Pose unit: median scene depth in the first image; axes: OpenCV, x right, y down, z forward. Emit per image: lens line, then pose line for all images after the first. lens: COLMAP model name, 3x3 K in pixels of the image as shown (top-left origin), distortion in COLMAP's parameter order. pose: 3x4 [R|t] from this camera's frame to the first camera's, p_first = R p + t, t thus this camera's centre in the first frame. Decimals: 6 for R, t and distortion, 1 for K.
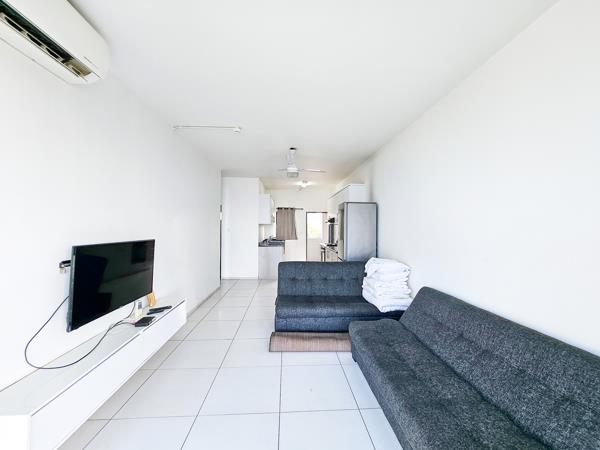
lens RADIAL K [[240.6, 0, 298.8], [0, 240.6, 222.0], [0, 0, 1]] dist [-0.001354, -0.000140]
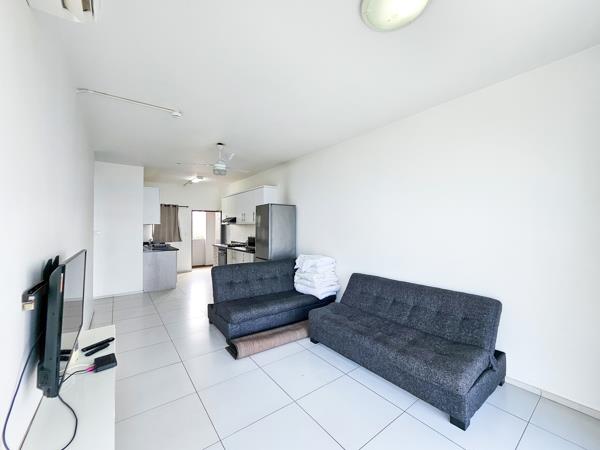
lens RADIAL K [[248.0, 0, 302.4], [0, 248.0, 222.9], [0, 0, 1]] dist [-0.000376, 0.000043]
pose [[0.830071, -0.001759, 0.557655, -0.338001], [-0.004100, 0.999949, 0.009256, -0.011263], [-0.557642, -0.009970, 0.830021, 0.029291]]
